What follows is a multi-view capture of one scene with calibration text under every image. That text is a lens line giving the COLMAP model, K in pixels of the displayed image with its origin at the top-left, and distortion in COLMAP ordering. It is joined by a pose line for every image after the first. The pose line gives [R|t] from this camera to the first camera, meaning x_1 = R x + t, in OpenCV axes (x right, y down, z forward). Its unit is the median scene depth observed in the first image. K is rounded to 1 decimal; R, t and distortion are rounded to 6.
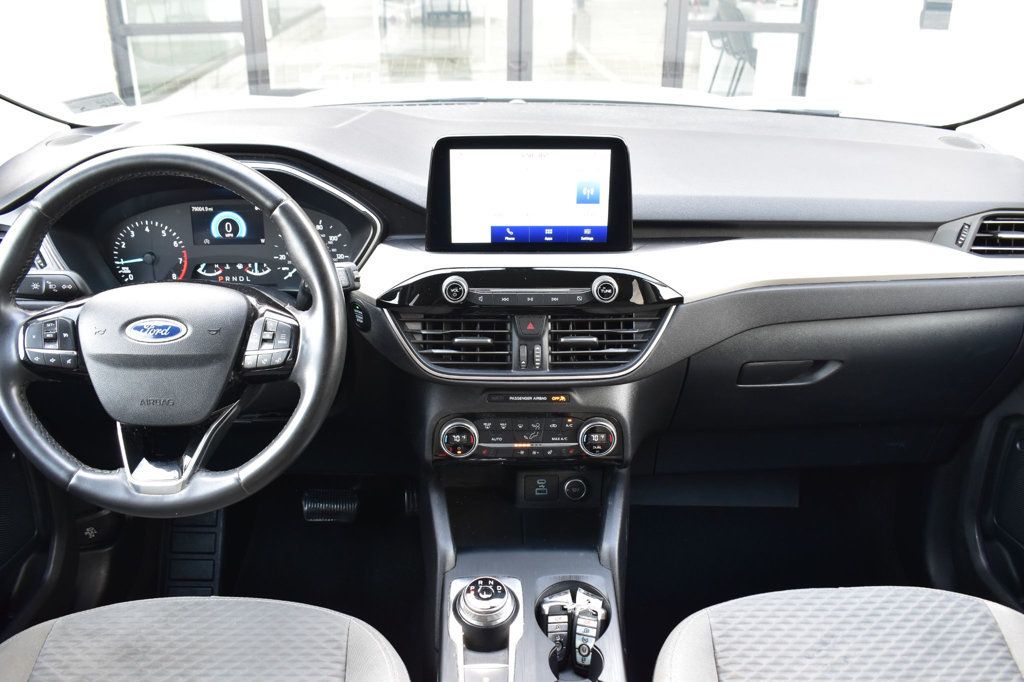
lens RADIAL K [[901.8, 0, 512.0], [0, 901.8, 341.0], [0, 0, 1]] dist [-0.086756, 0.005256]
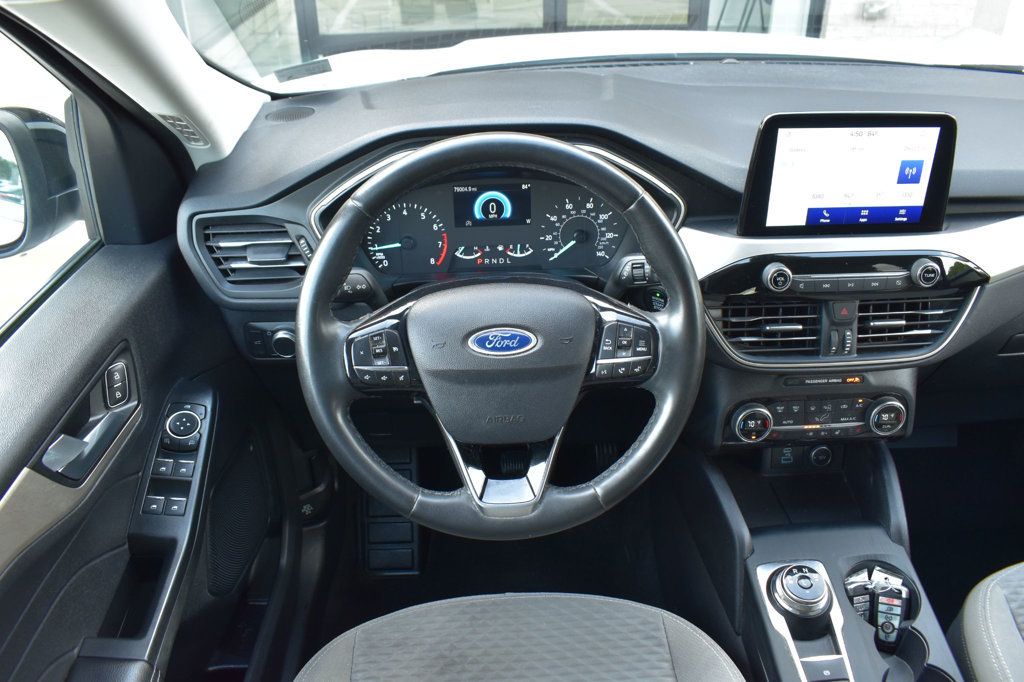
lens RADIAL K [[800.9, 0, 512.0], [0, 800.9, 341.0], [0, 0, 1]] dist [-0.088527, 0.005011]
pose [[0.999287, -0.032328, 0.019508, -0.350330], [0.030025, 0.993633, 0.108591, -0.086726], [-0.022894, -0.107928, 0.993895, 0.162640]]
